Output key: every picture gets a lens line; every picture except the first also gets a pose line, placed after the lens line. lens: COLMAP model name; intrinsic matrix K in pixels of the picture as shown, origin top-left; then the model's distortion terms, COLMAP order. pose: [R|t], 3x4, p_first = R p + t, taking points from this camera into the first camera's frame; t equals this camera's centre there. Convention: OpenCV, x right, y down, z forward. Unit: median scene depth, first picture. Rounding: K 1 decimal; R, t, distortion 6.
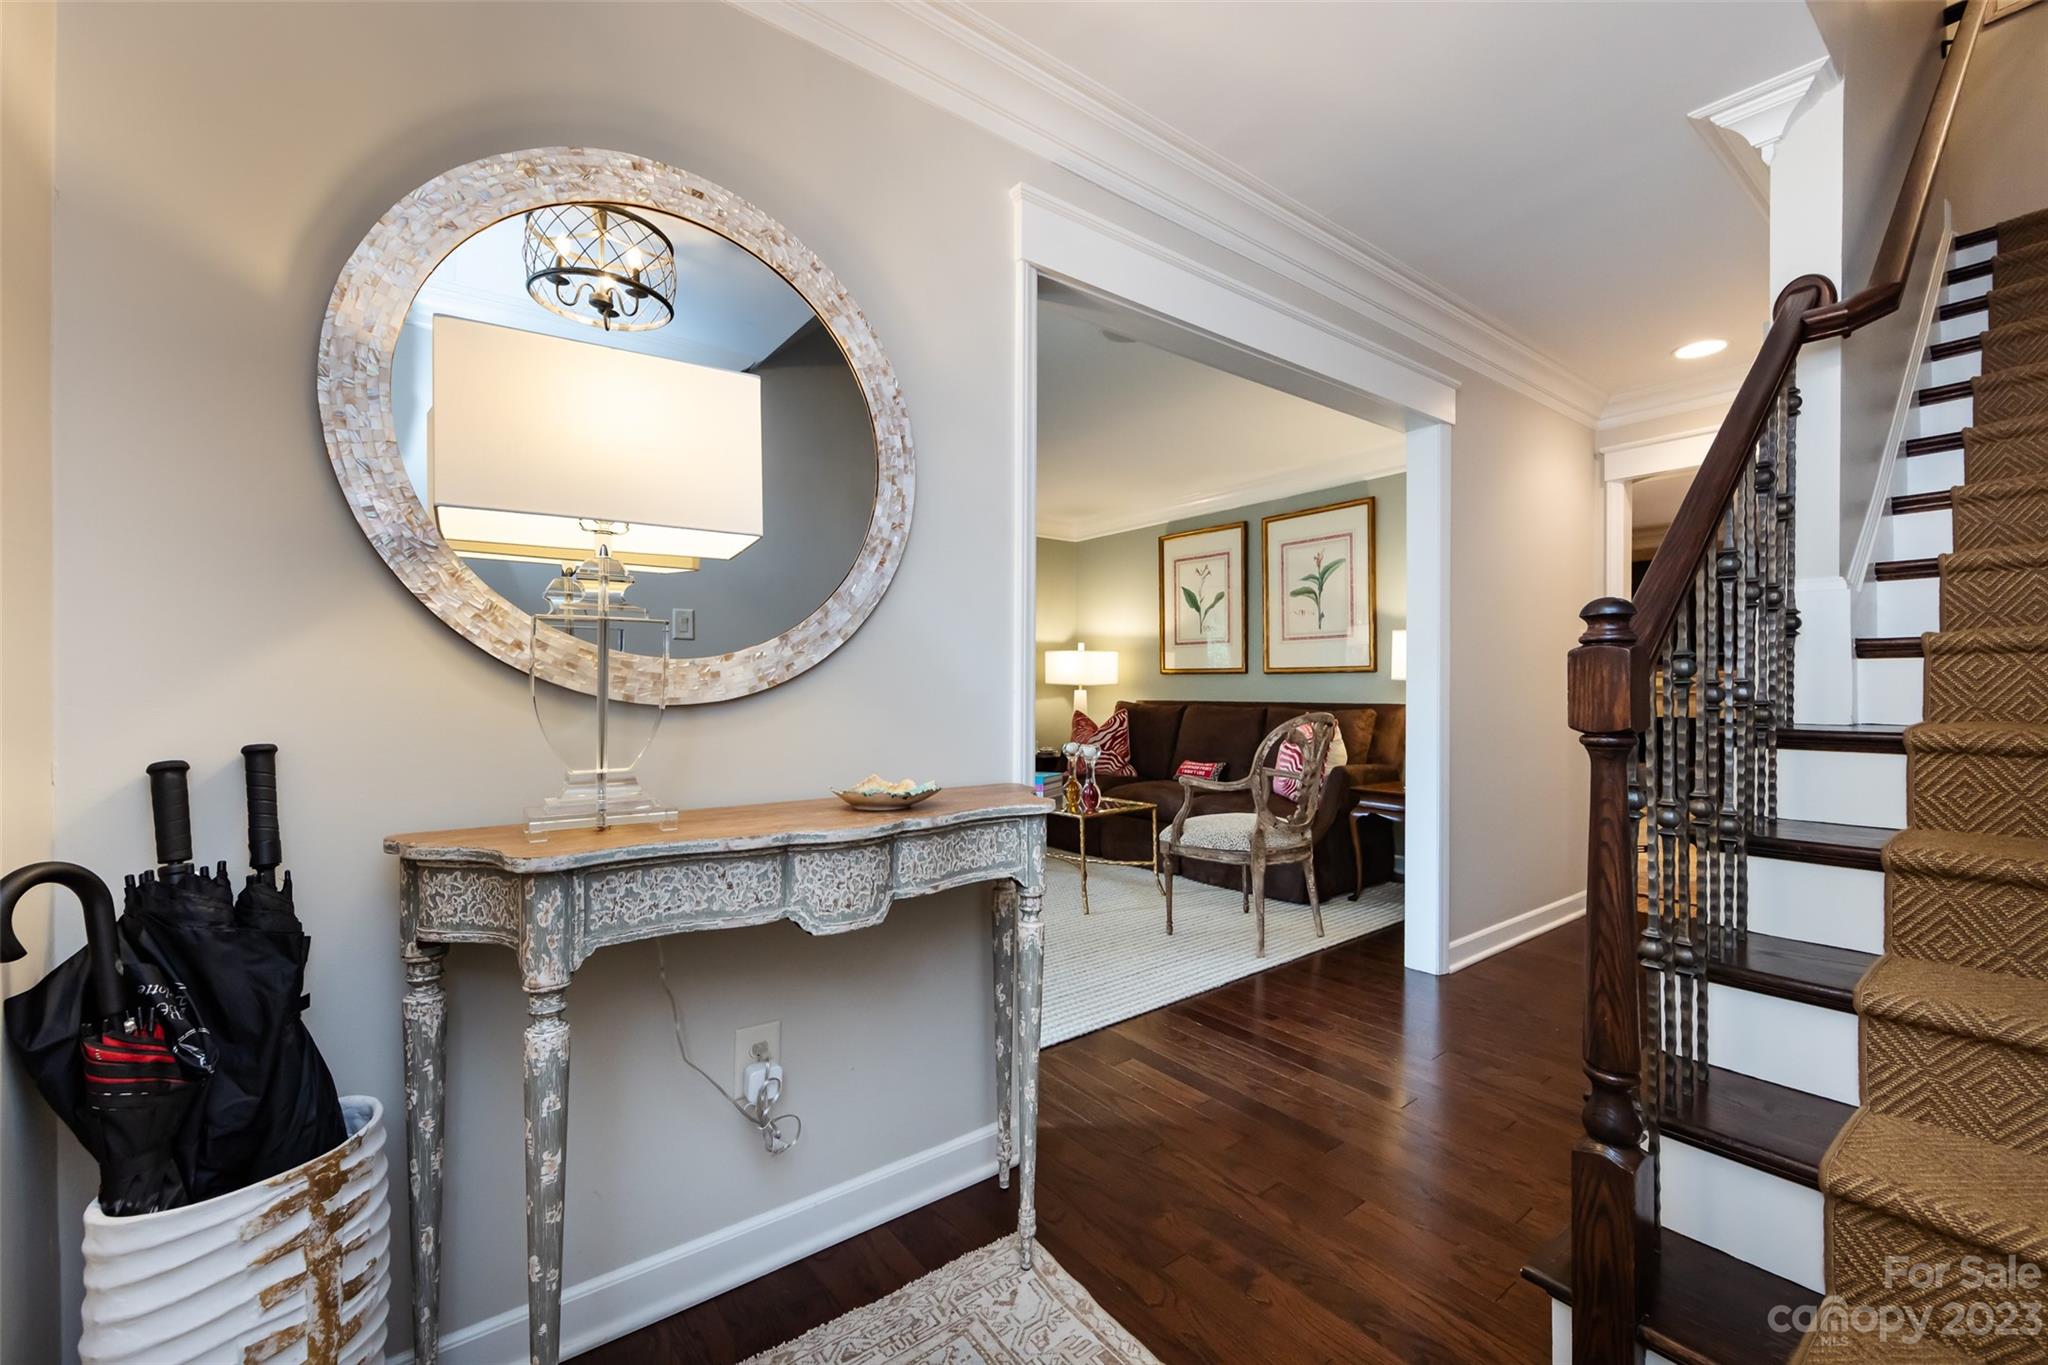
lens RADIAL K [[807.6, 0, 972.7], [0, 807.6, 691.7], [0, 0, 1]] dist [-0.001957, 0.000481]
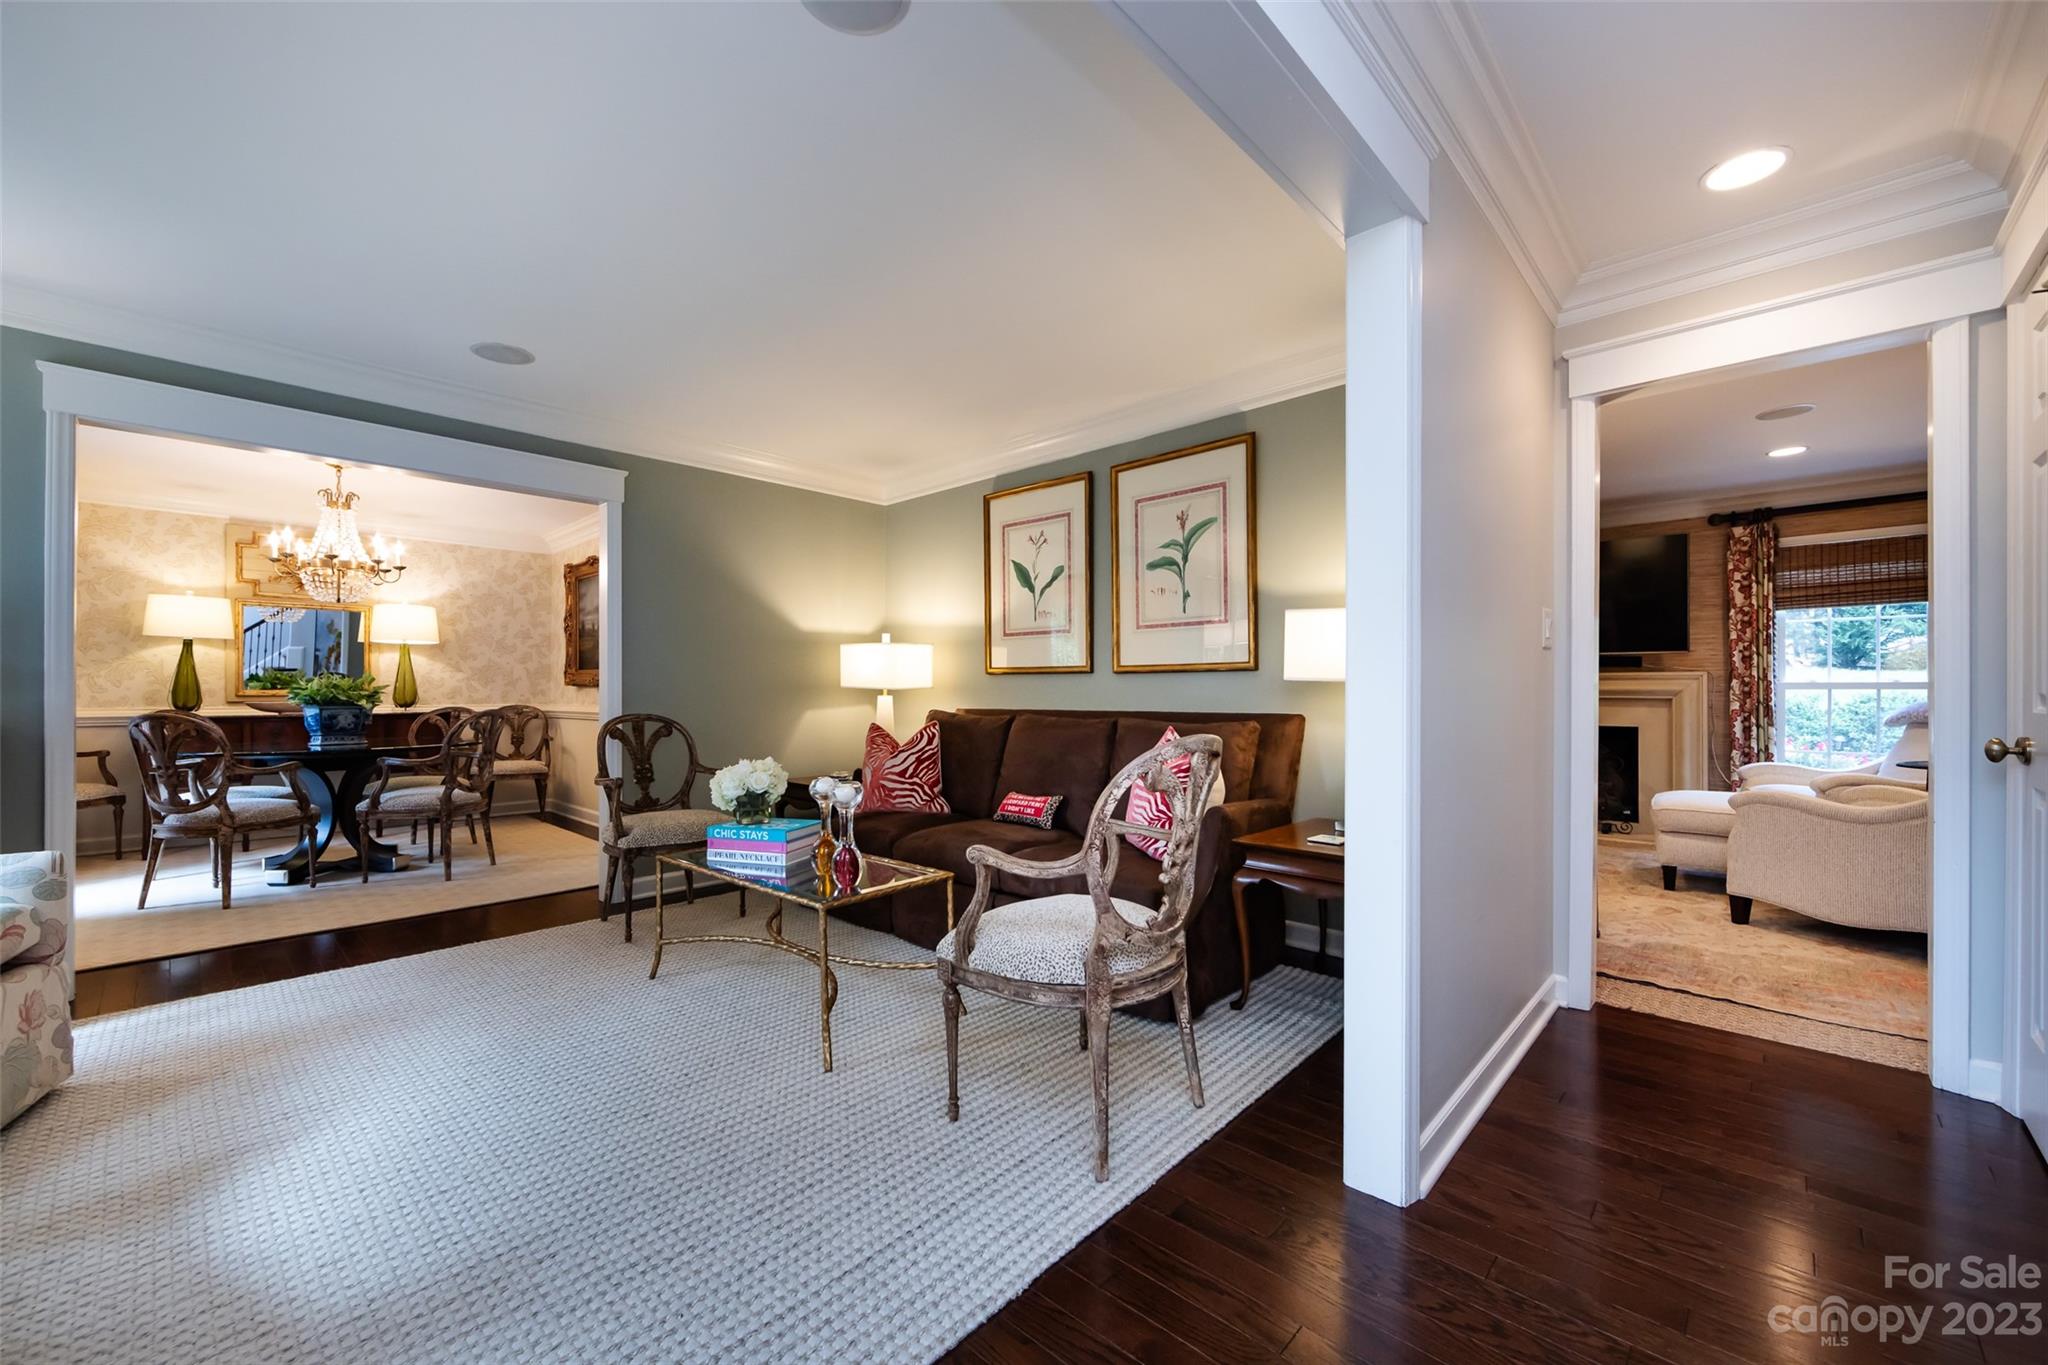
lens RADIAL K [[807.6, 0, 1013.6], [0, 807.6, 689.5], [0, 0, 1]] dist [-0.001957, 0.000481]
pose [[0.976669, 0.001195, 0.214747, 0.117608], [0.000870, 0.999954, -0.009520, -0.000381], [-0.214749, 0.009485, 0.976623, 0.309988]]
